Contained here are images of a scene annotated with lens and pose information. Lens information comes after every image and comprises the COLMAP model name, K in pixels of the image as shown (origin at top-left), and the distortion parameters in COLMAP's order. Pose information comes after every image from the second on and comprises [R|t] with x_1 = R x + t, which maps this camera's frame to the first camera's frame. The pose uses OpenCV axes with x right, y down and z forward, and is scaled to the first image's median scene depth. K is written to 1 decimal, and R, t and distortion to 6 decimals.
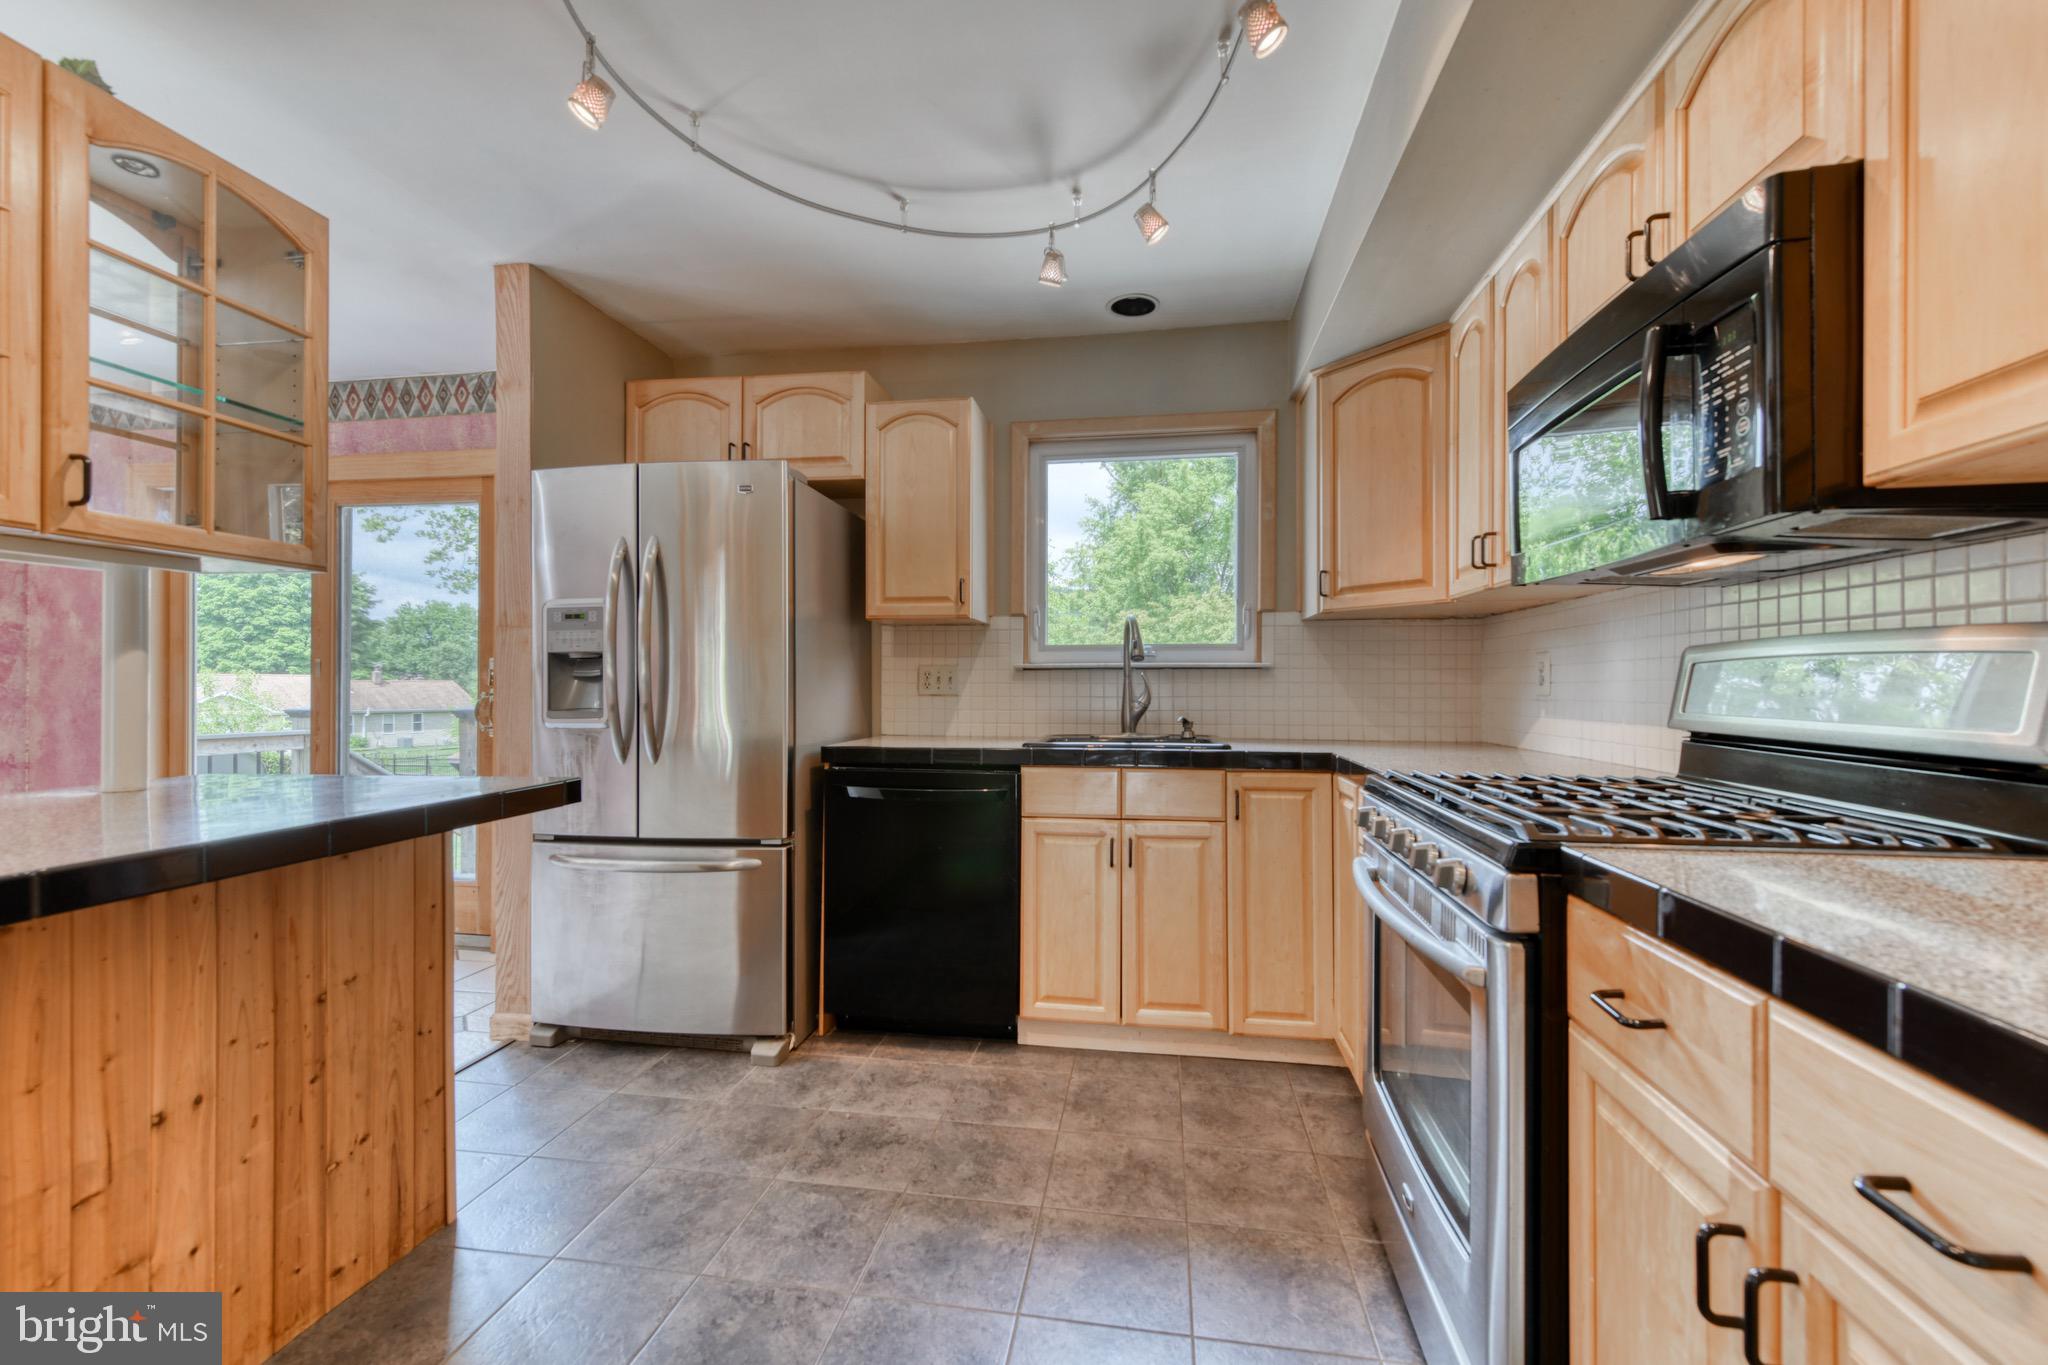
lens RADIAL K [[831.9, 0, 1024.0], [0, 831.9, 682.5], [0, 0, 1]] dist [0.009923, -0.000113]
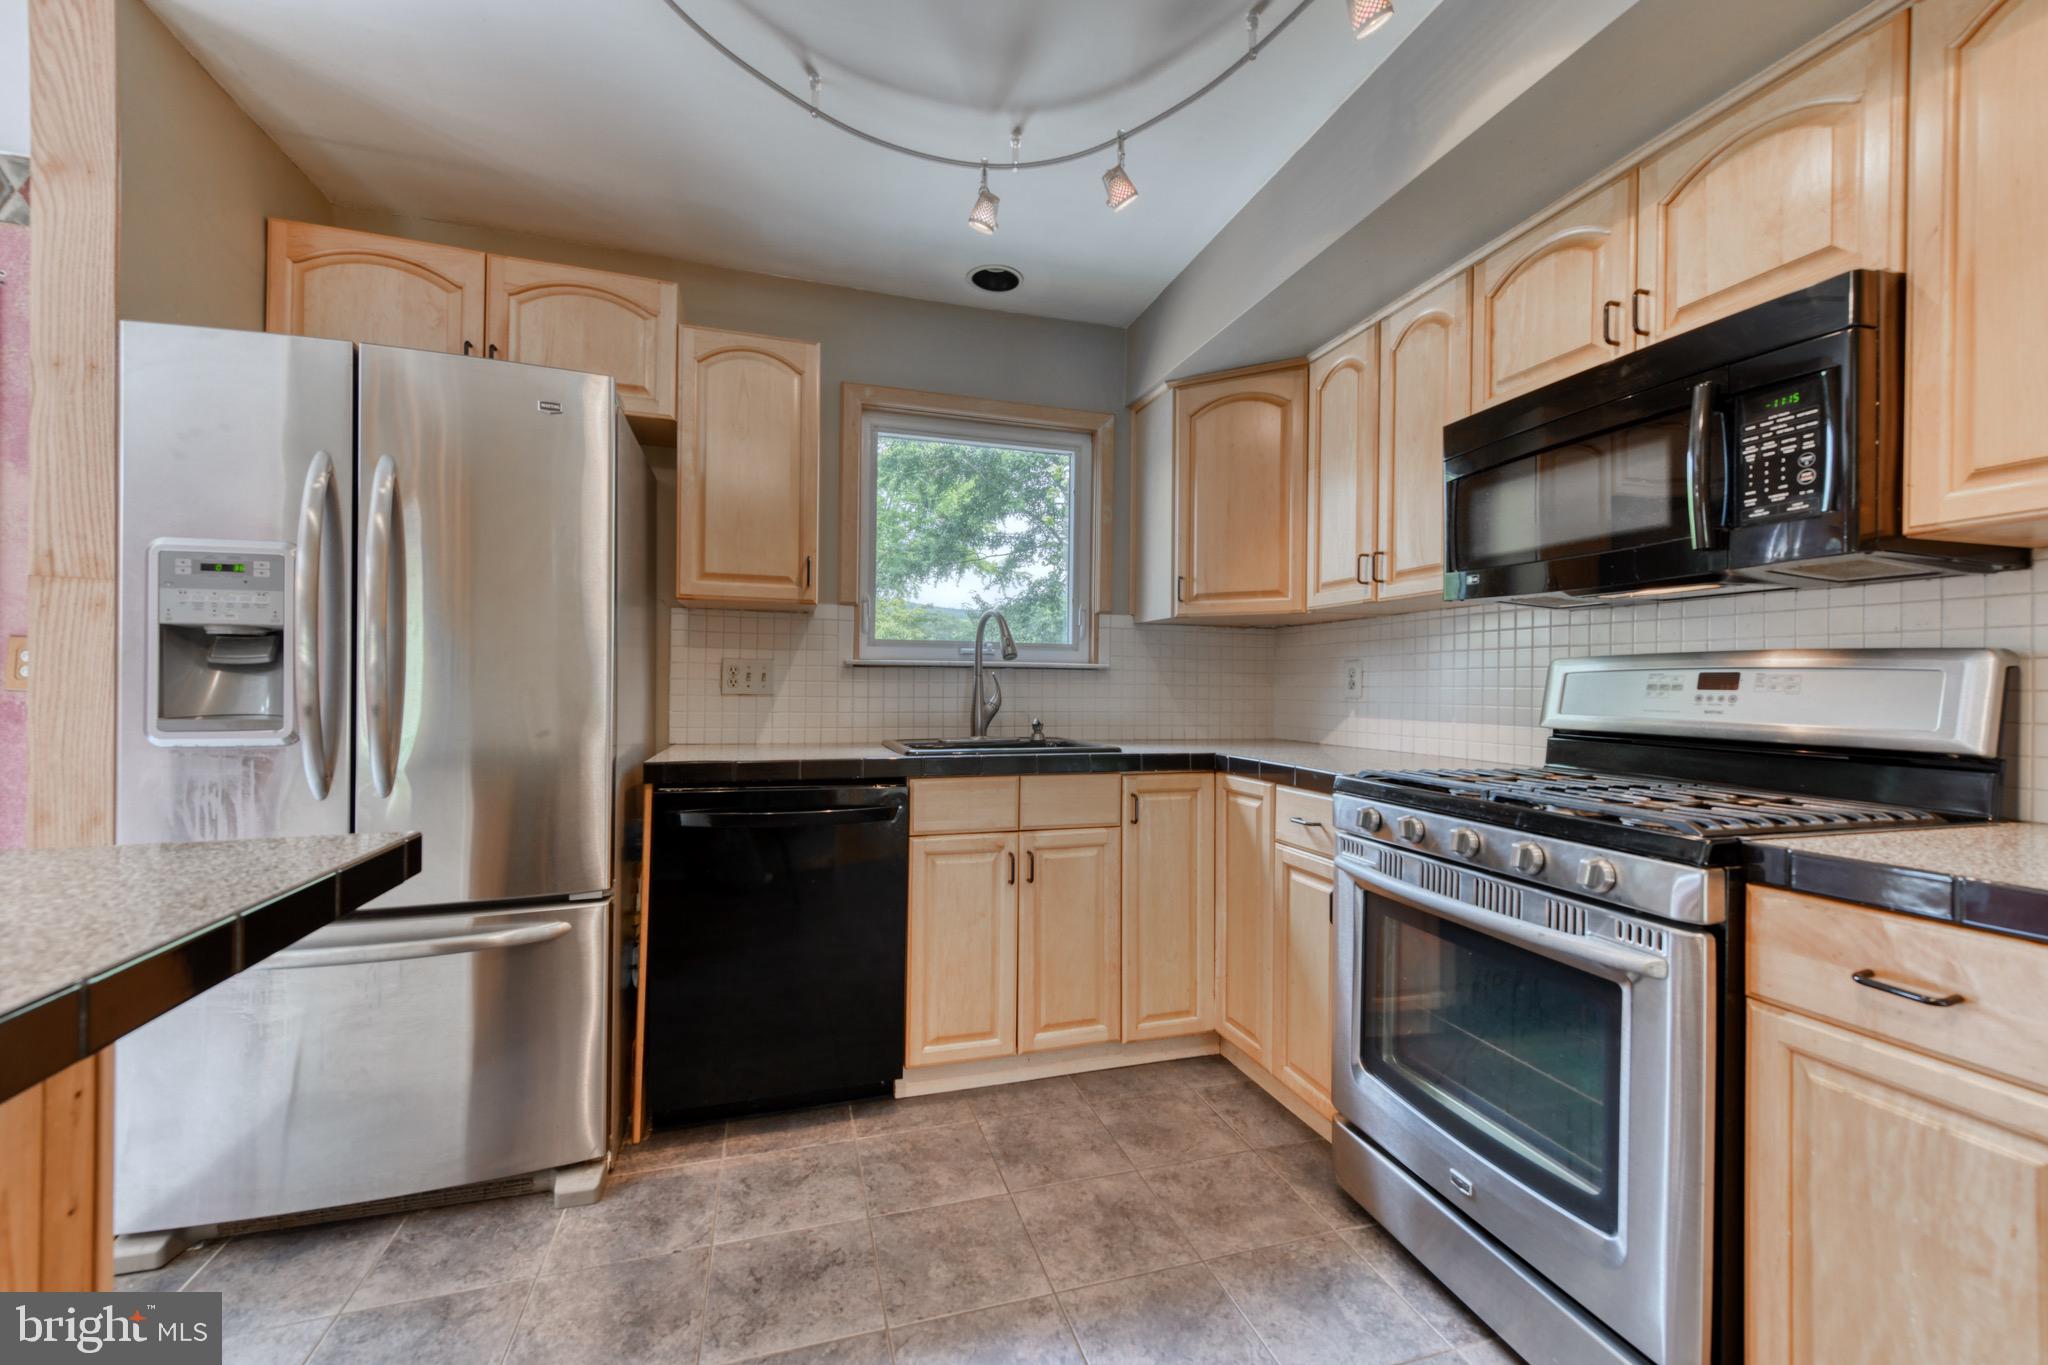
lens RADIAL K [[817.2, 0, 1024.0], [0, 817.2, 682.5], [0, 0, 1]] dist [0.007431, -0.000375]
pose [[0.897215, 0.010602, 0.441467, -0.277504], [-0.011384, 0.999935, -0.000877, 0.000662], [-0.441448, -0.004239, 0.897277, 0.186262]]
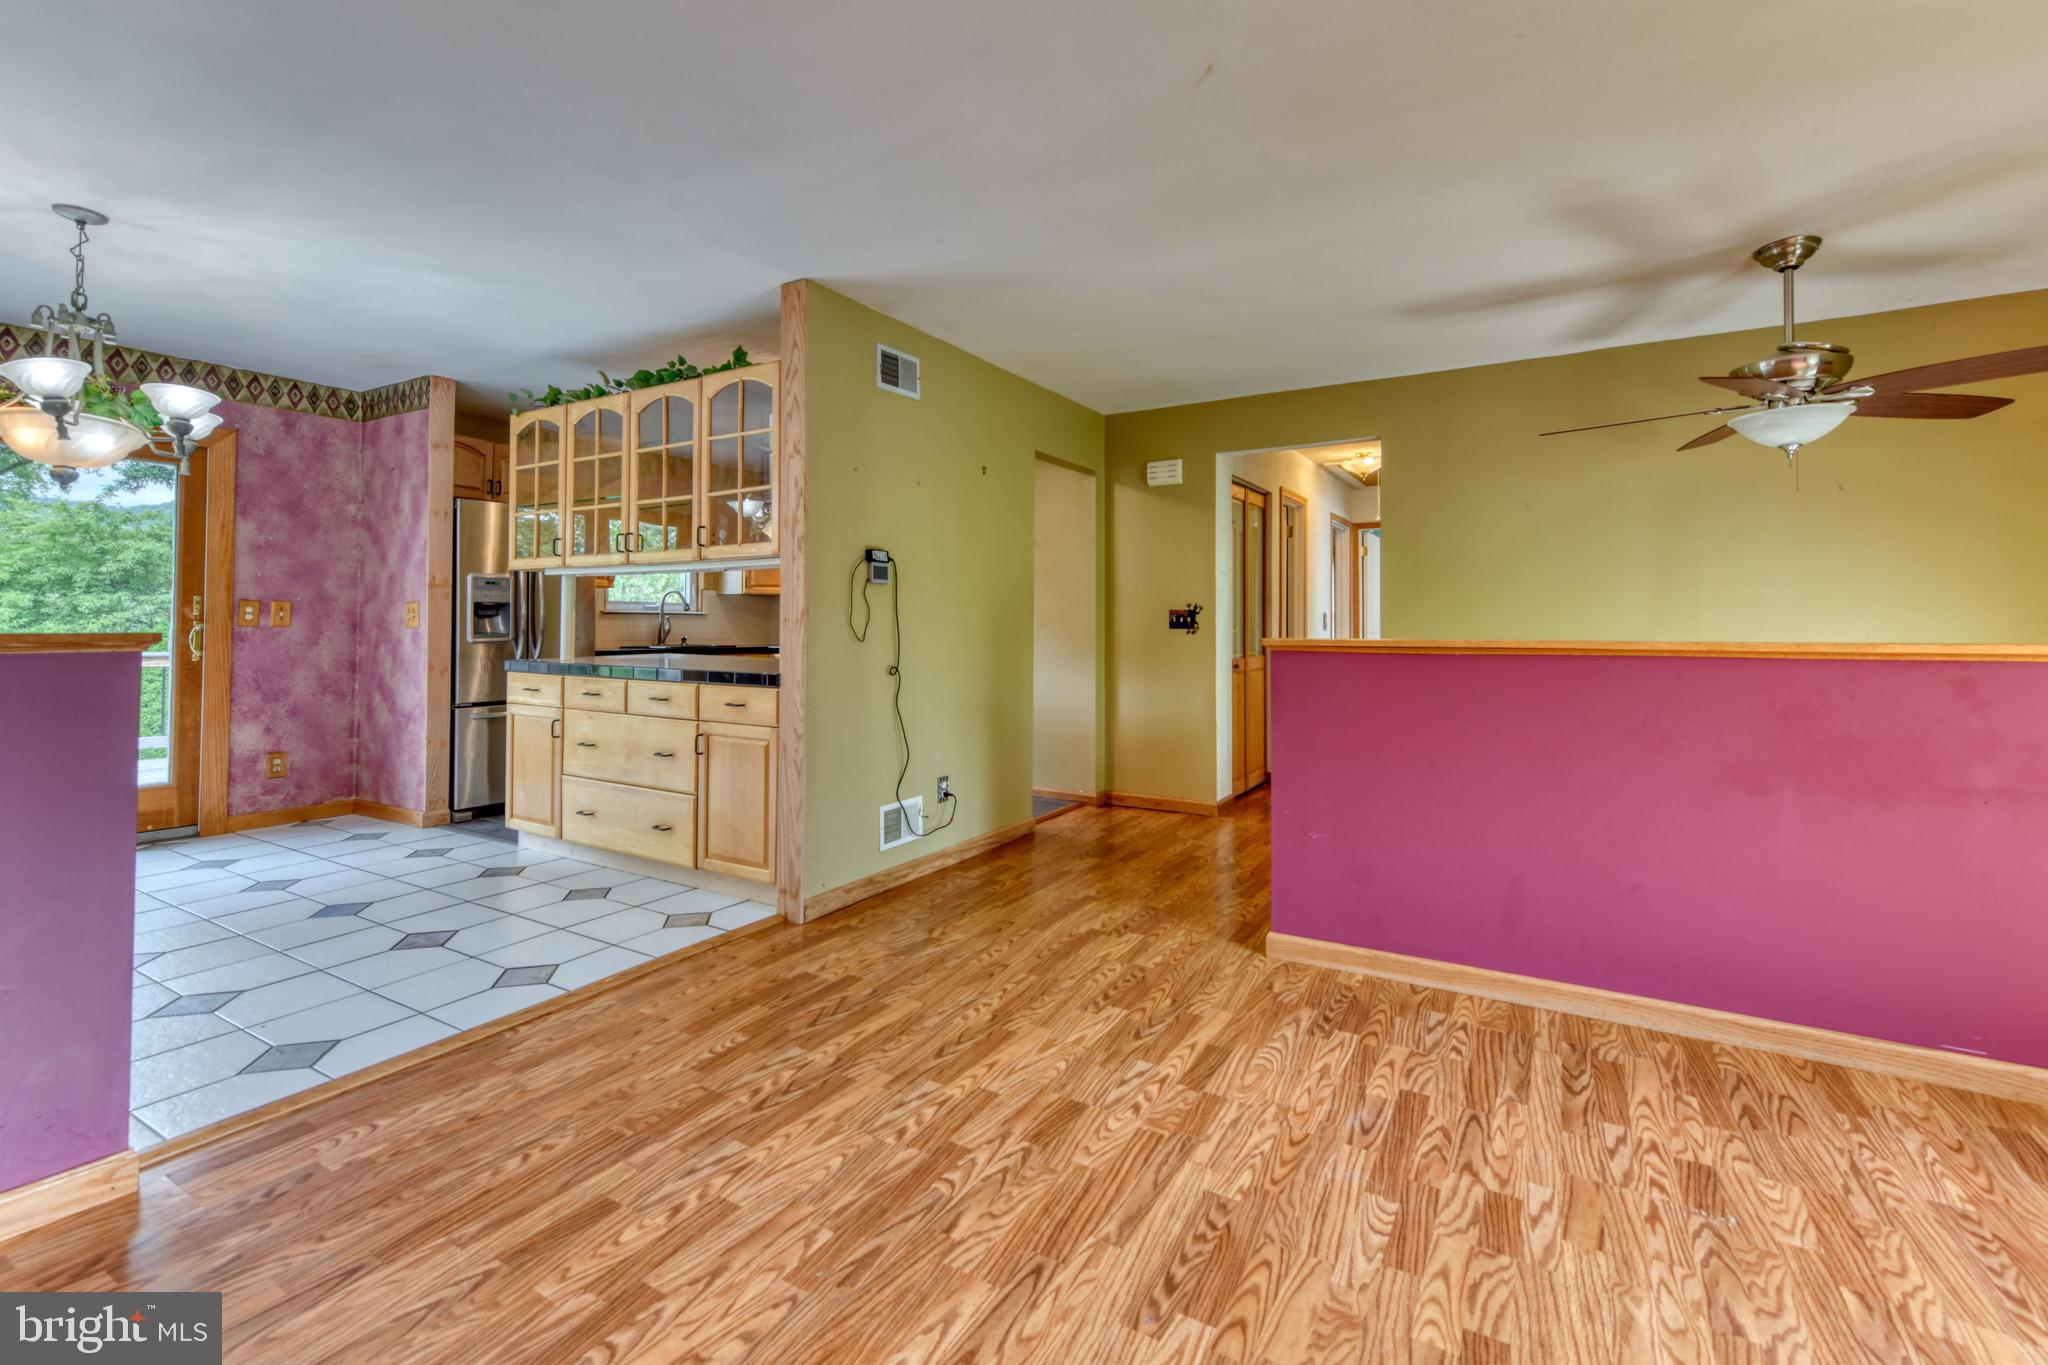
lens RADIAL K [[903.4, 0, 1019.9], [0, 903.4, 608.0], [0, 0, 1]] dist [0.008892, -0.000305]
pose [[0.369076, 0.019648, 0.929192, -2.023810], [-0.006954, 0.999807, -0.018379, 0.005453], [-0.929373, 0.000322, 0.369141, -0.852833]]
